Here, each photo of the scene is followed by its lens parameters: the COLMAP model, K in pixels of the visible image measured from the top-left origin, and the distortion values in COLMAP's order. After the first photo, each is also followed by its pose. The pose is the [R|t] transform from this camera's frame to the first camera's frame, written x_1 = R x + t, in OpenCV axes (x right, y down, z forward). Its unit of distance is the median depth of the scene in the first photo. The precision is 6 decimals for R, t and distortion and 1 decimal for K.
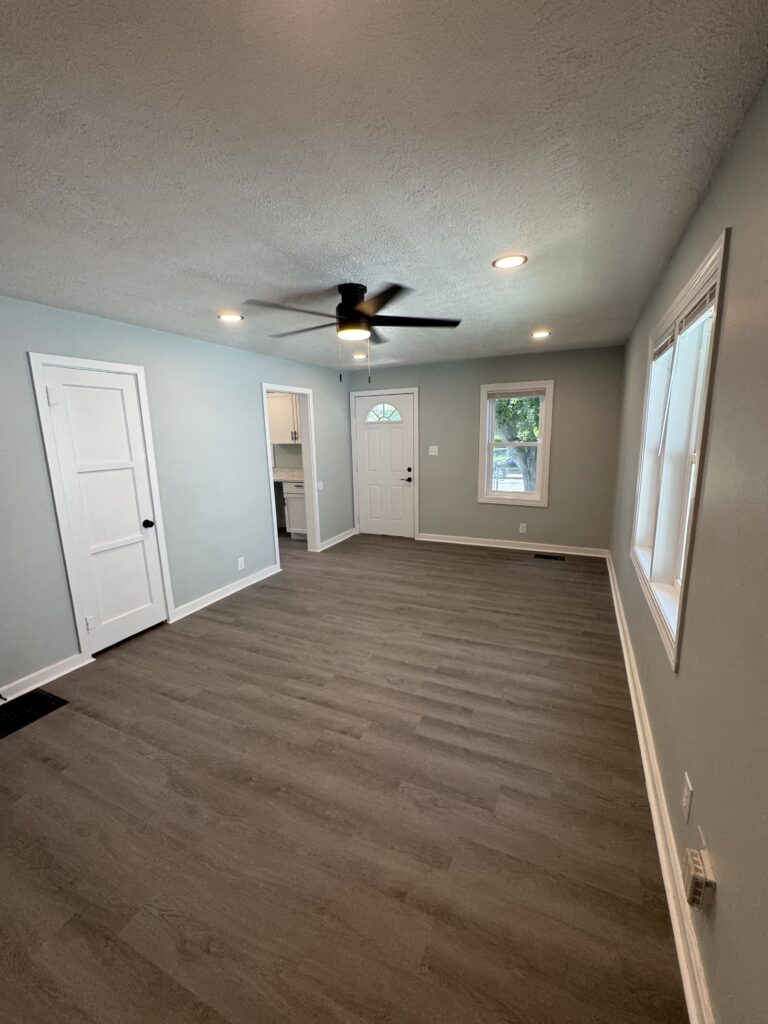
lens RADIAL K [[410.0, 0, 385.7], [0, 410.0, 510.9], [0, 0, 1]] dist [-0.007420, -0.000138]
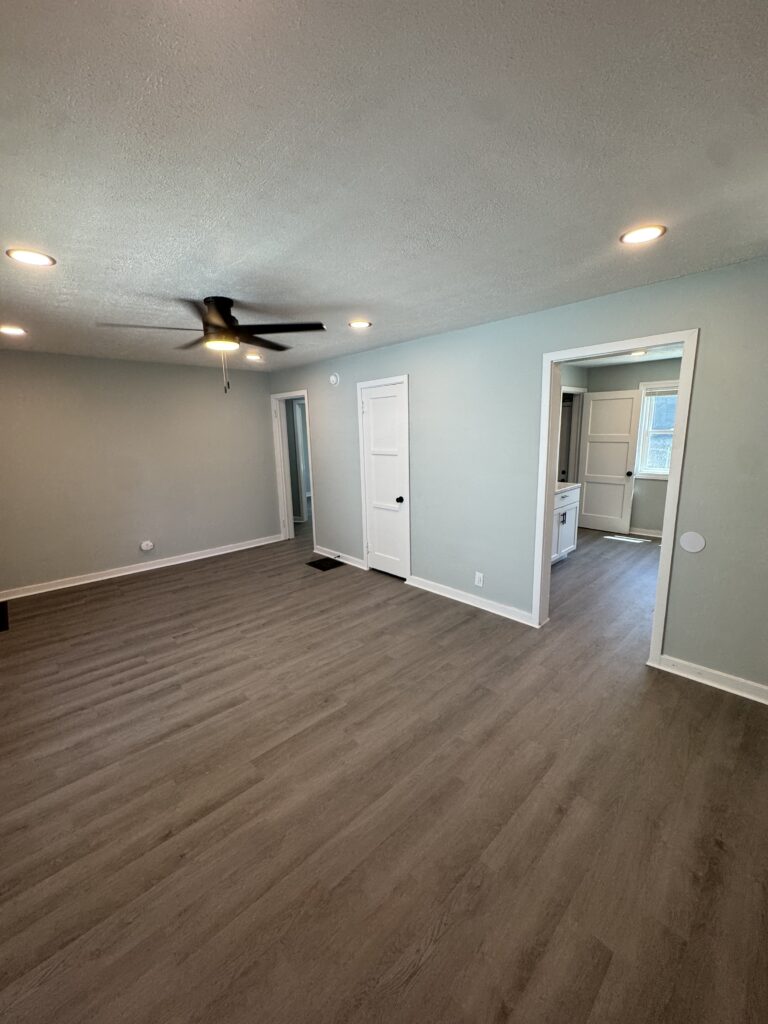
lens RADIAL K [[410.0, 0, 385.7], [0, 410.0, 510.9], [0, 0, 1]] dist [-0.007420, -0.000138]
pose [[-0.358854, 0.211752, -0.909057, 0.660749], [-0.144361, 0.949617, 0.278187, -0.308393], [0.922162, 0.231061, -0.310205, 1.471602]]
